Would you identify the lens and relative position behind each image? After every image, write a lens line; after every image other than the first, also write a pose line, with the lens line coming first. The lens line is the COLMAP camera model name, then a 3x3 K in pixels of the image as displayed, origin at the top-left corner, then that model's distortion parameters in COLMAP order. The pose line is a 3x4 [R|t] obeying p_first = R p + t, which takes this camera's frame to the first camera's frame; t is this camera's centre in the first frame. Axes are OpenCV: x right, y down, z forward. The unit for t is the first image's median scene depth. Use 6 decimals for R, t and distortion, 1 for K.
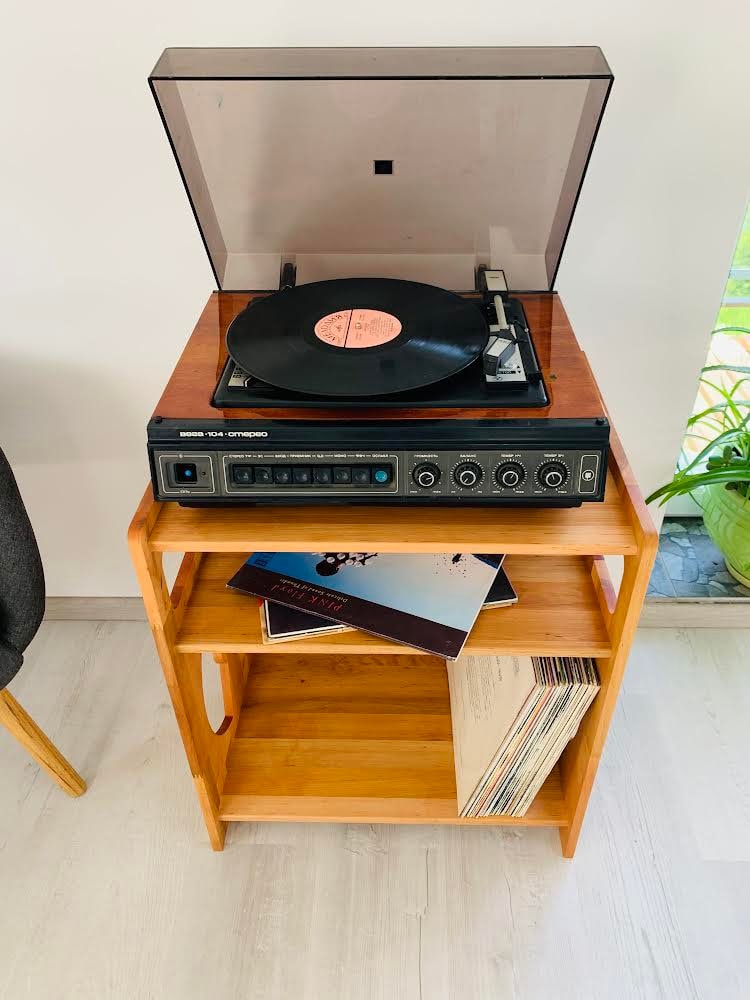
lens RADIAL K [[744.6, 0, 382.0], [0, 744.6, 496.3], [0, 0, 1]] dist [0.006525, -0.003126]
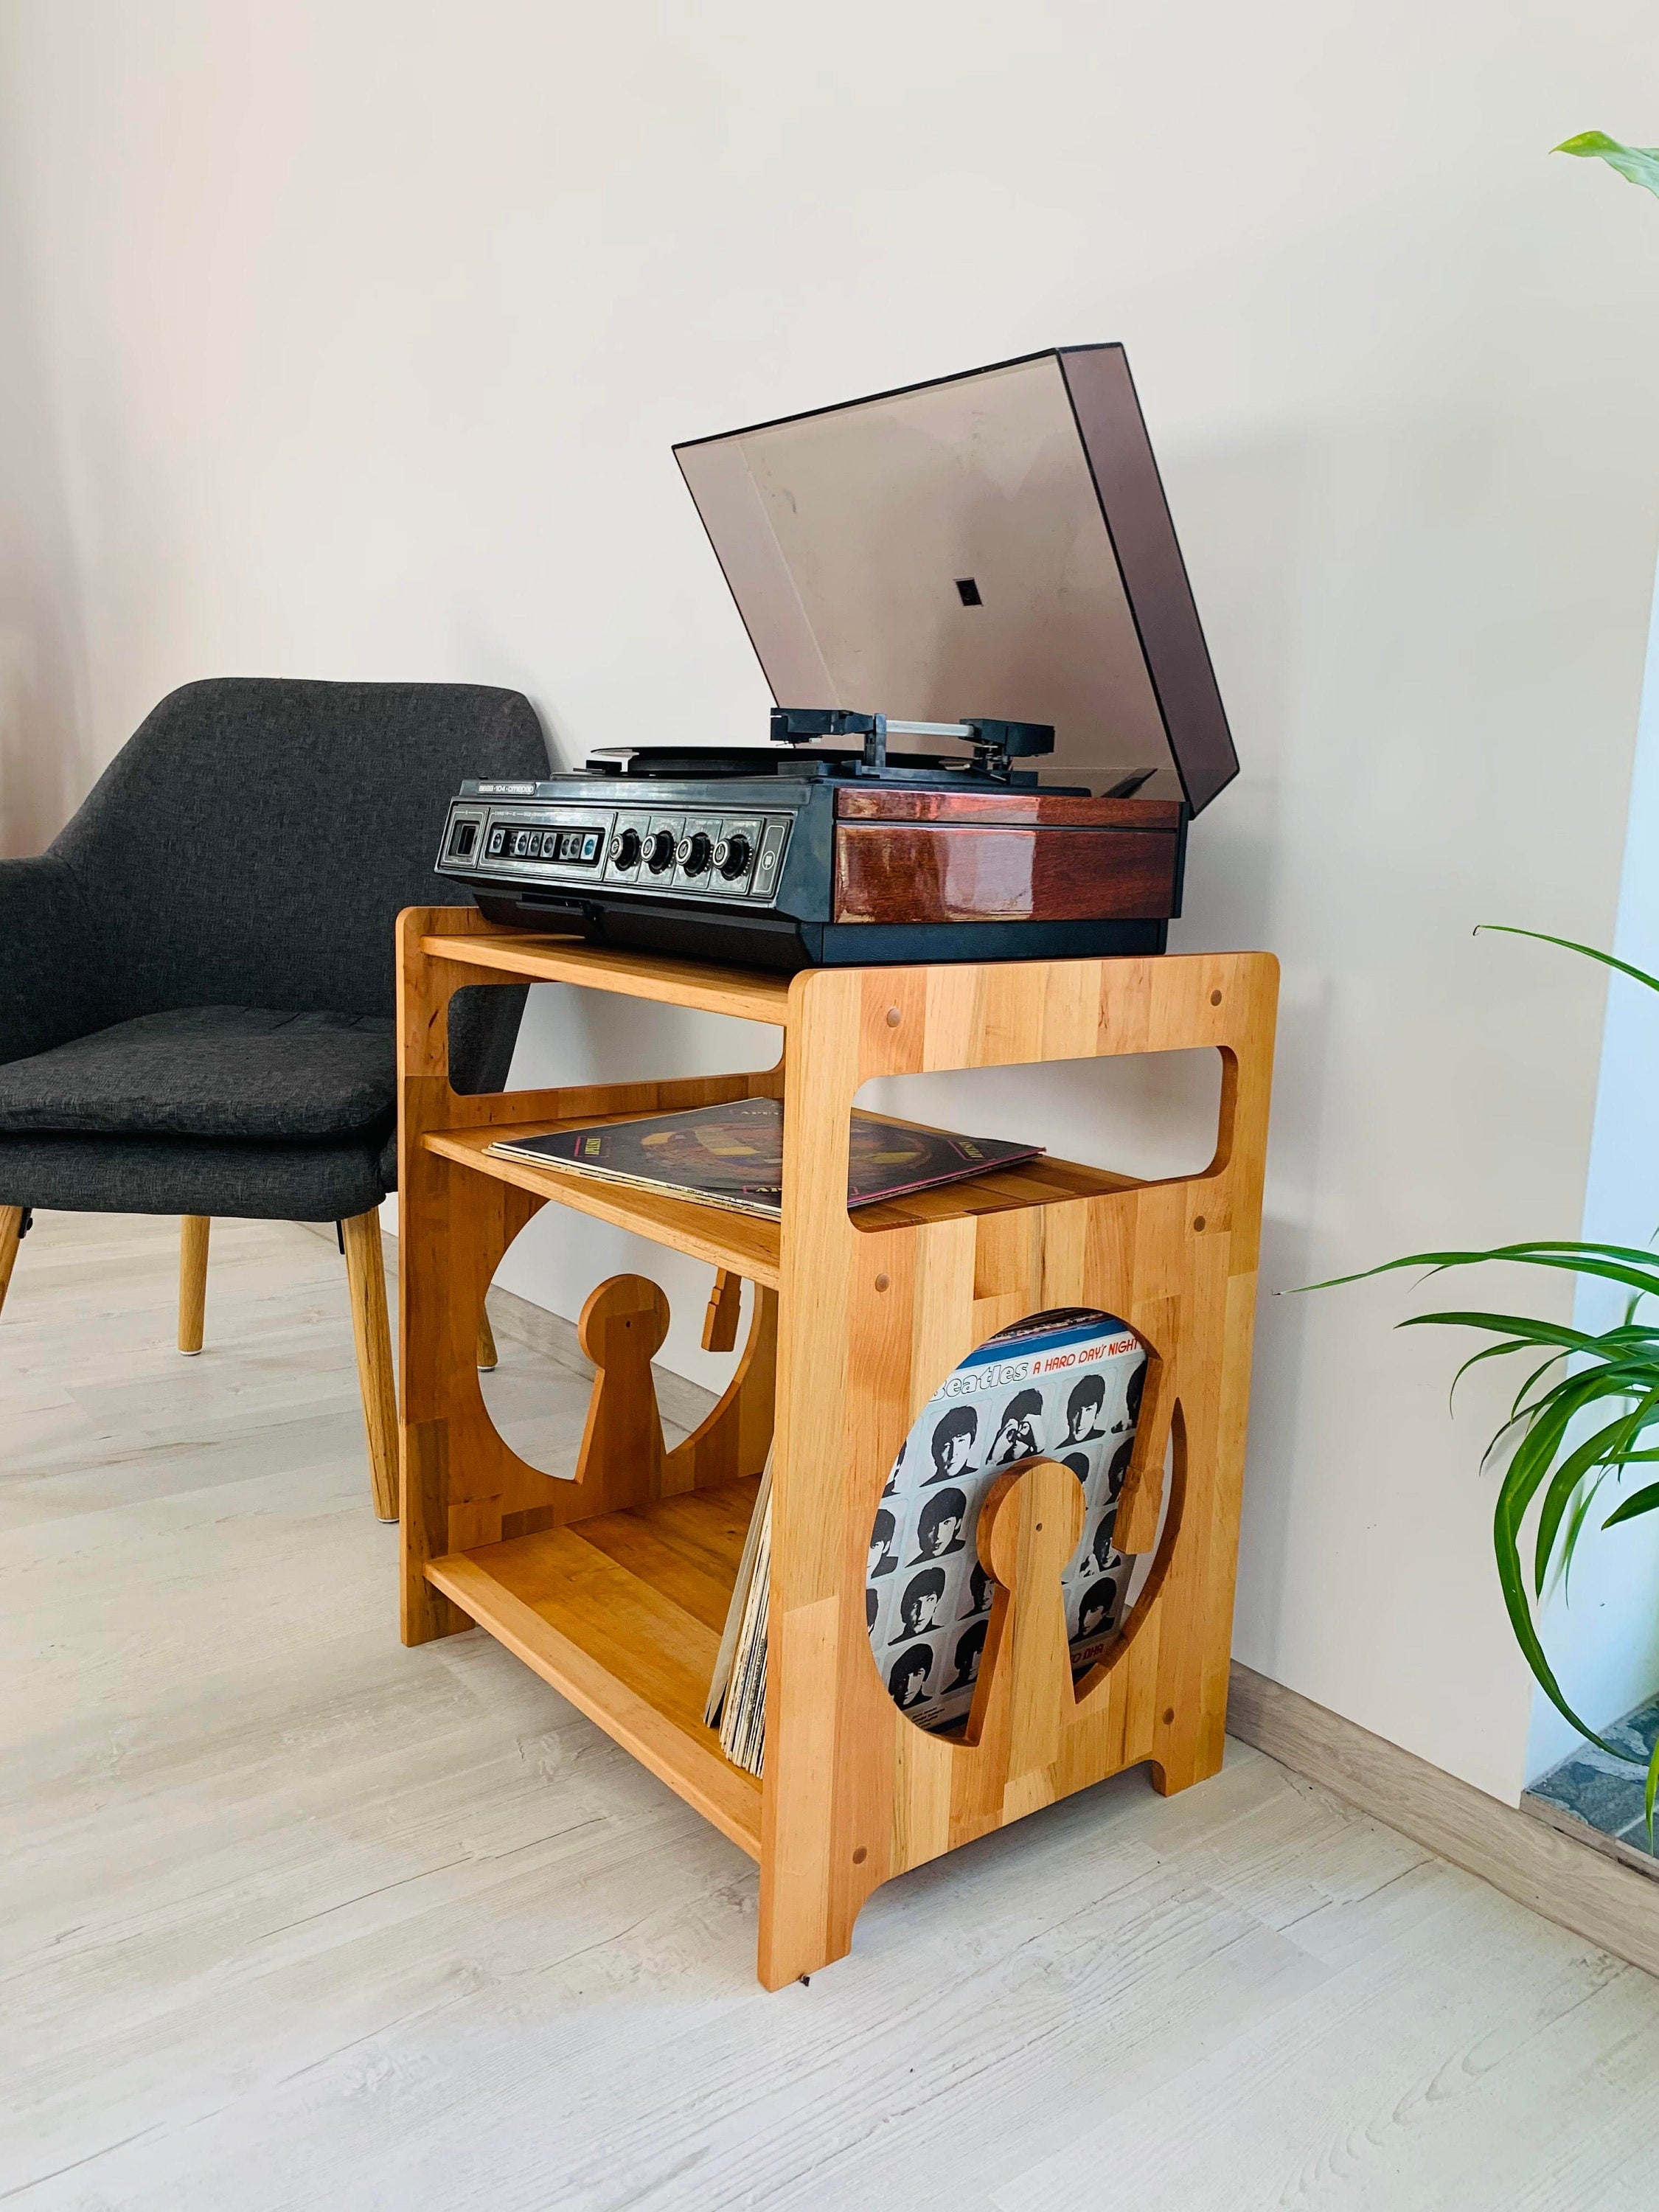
lens RADIAL K [[1724.5, 0, 829.5], [0, 1724.5, 1106.0], [0, 0, 1]] dist [0.003859, -0.000659]
pose [[0.621914, 0.157719, -0.767038, 0.918890], [-0.504714, 0.829650, -0.238629, 0.289273], [0.598737, 0.535542, 0.595574, 0.199168]]
